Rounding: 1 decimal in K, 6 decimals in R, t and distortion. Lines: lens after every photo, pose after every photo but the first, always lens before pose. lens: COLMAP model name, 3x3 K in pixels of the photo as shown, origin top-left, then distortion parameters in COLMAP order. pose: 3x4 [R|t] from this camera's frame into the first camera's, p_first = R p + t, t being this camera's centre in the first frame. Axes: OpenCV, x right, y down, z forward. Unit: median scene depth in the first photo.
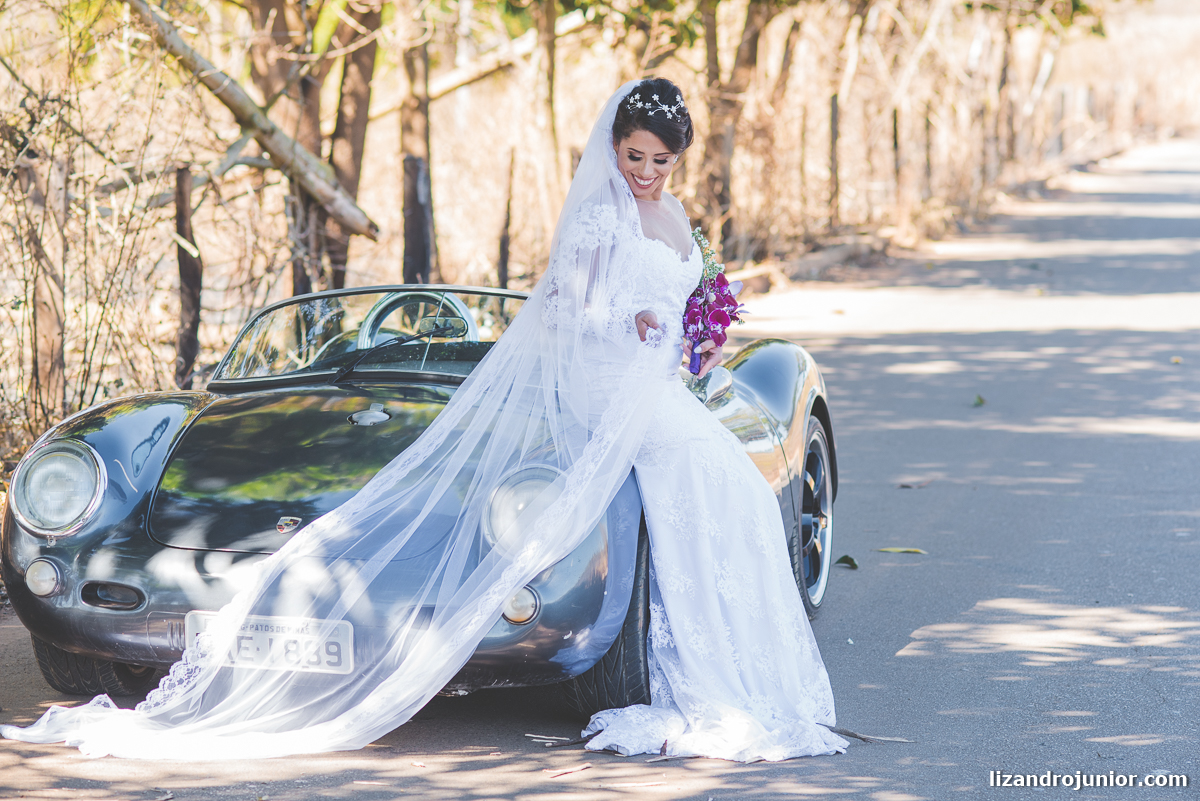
lens RADIAL K [[4575.1, 0, 600.0], [0, 4575.1, 400.5], [0, 0, 1]] dist [-0.126733, -1.486041]
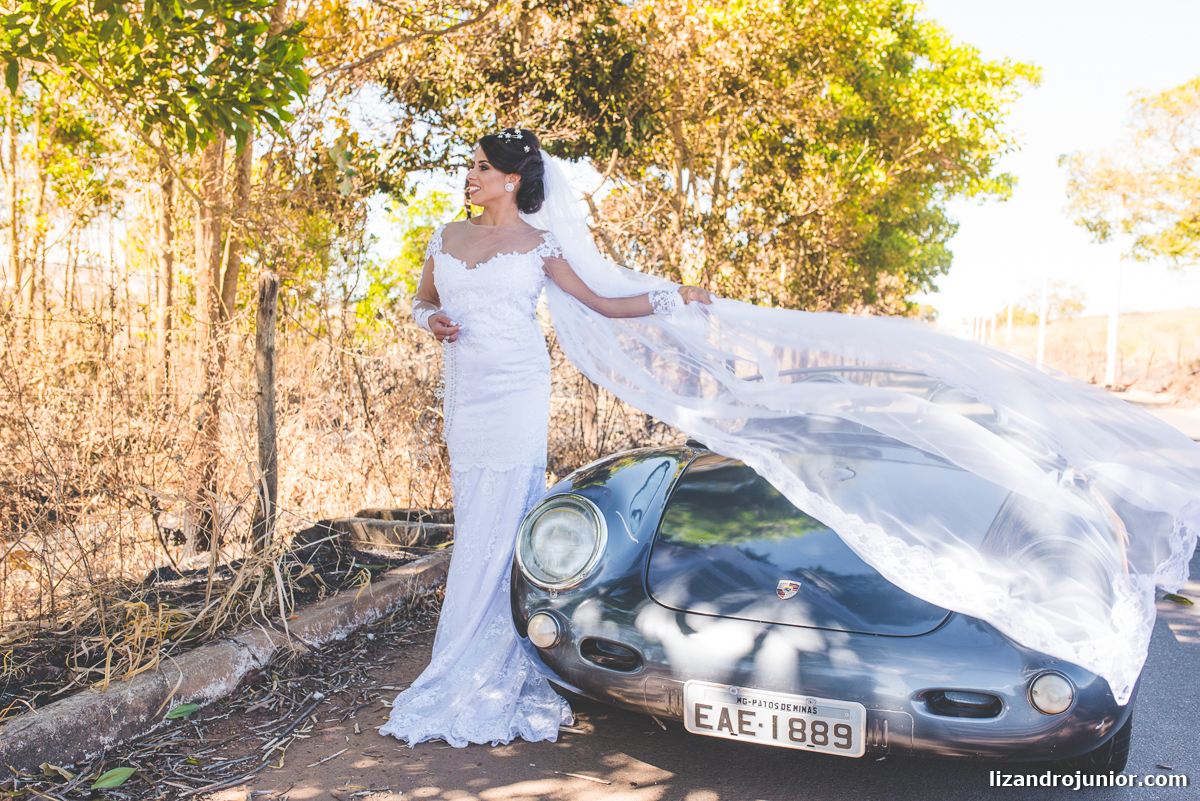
lens RADIAL K [[1293.3, 0, 600.0], [0, 1293.3, 400.5], [0, 0, 1]] dist [0.001651, -0.000504]
pose [[0.992492, 0.012052, -0.121711, -0.031556], [-0.015074, 0.999600, -0.023939, -0.002739], [0.121374, 0.025594, 0.992277, 0.300818]]
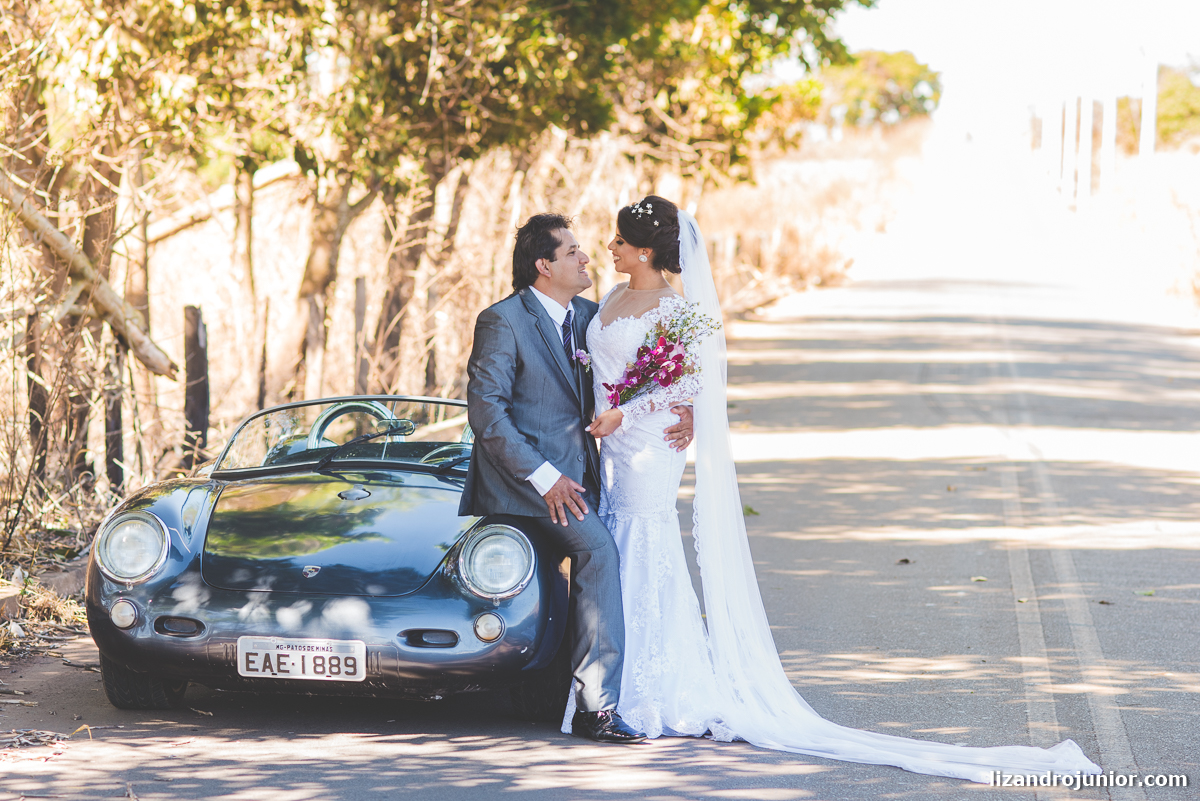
lens RADIAL K [[4575.1, 0, 600.0], [0, 4575.1, 400.5], [0, 0, 1]] dist [-0.126733, -1.486041]
pose [[0.997161, -0.008096, 0.074857, -0.035175], [0.010563, 0.999412, -0.032625, 0.009125], [-0.074549, 0.033323, 0.996660, -0.143297]]
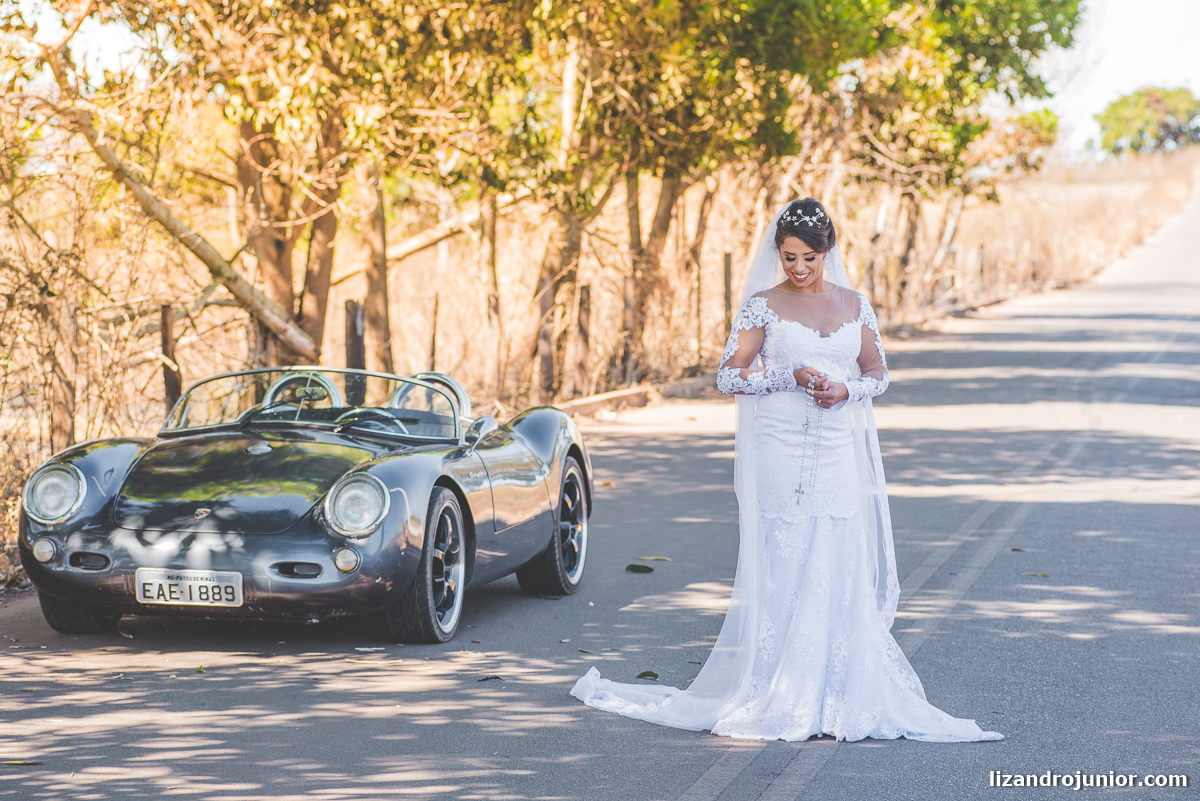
lens RADIAL K [[3885.7, 0, 600.0], [0, 3885.7, 400.5], [0, 0, 1]] dist [0.156803, 2.410198]
pose [[0.999888, -0.009940, 0.011212, 0.022930], [0.010270, 0.999504, -0.029772, 0.012411], [-0.010911, 0.029884, 0.999494, -0.145167]]
